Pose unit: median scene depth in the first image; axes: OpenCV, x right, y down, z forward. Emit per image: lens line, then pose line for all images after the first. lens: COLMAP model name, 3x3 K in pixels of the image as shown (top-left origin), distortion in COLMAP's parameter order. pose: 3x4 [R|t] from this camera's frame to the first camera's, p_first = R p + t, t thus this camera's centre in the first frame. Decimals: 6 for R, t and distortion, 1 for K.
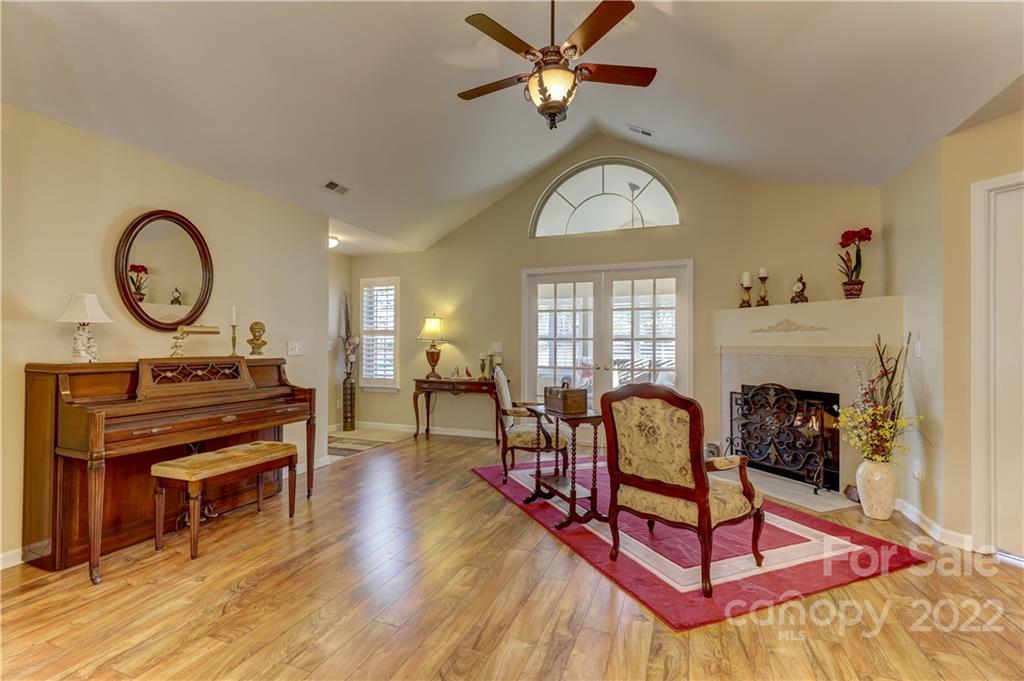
lens RADIAL K [[476.4, 0, 506.4], [0, 476.4, 339.8], [0, 0, 1]] dist [0.019219, -0.001850]
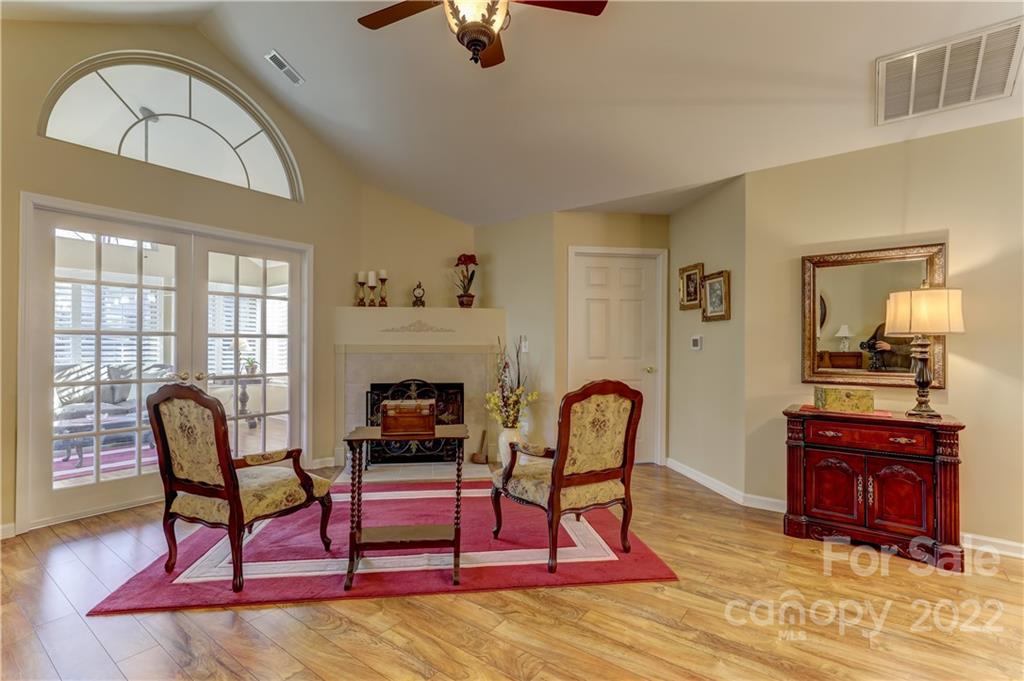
lens RADIAL K [[476.4, 0, 504.9], [0, 476.4, 342.7], [0, 0, 1]] dist [0.019219, -0.001850]
pose [[0.265594, 0.002555, 0.964082, -0.418428], [-0.011595, 0.999933, 0.000544, 0.004790], [-0.964015, -0.011323, 0.265606, 0.495696]]
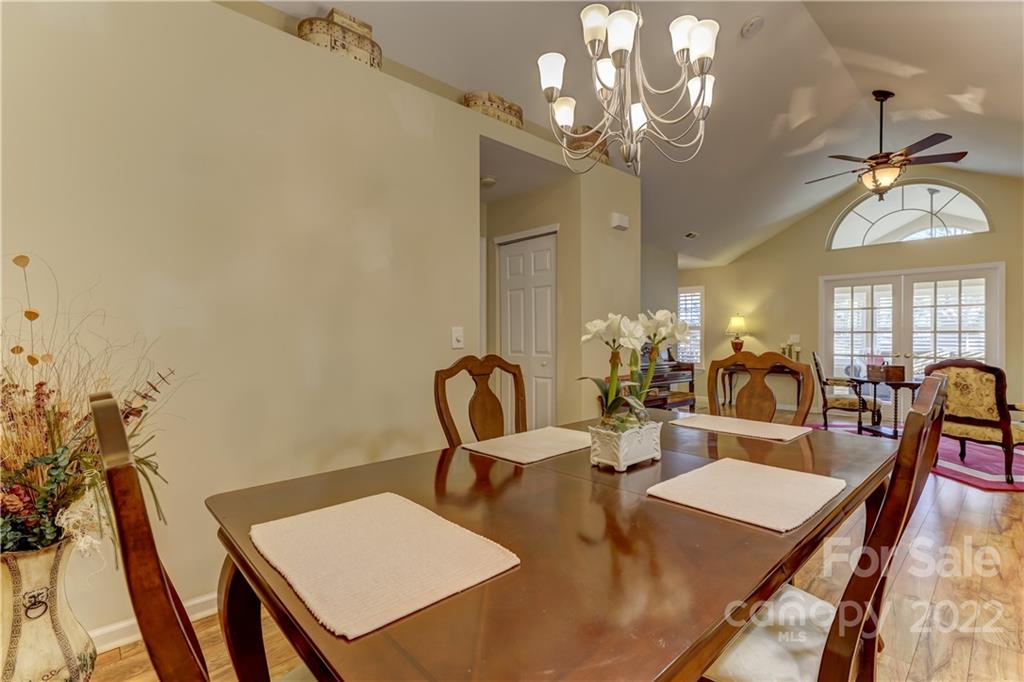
lens RADIAL K [[476.4, 0, 511.4], [0, 476.4, 334.8], [0, 0, 1]] dist [0.019219, -0.001850]
pose [[0.907092, -0.001761, -0.420928, -0.223194], [0.003405, 0.999989, 0.003153, -0.001970], [0.420918, -0.004294, 0.907089, -0.635114]]
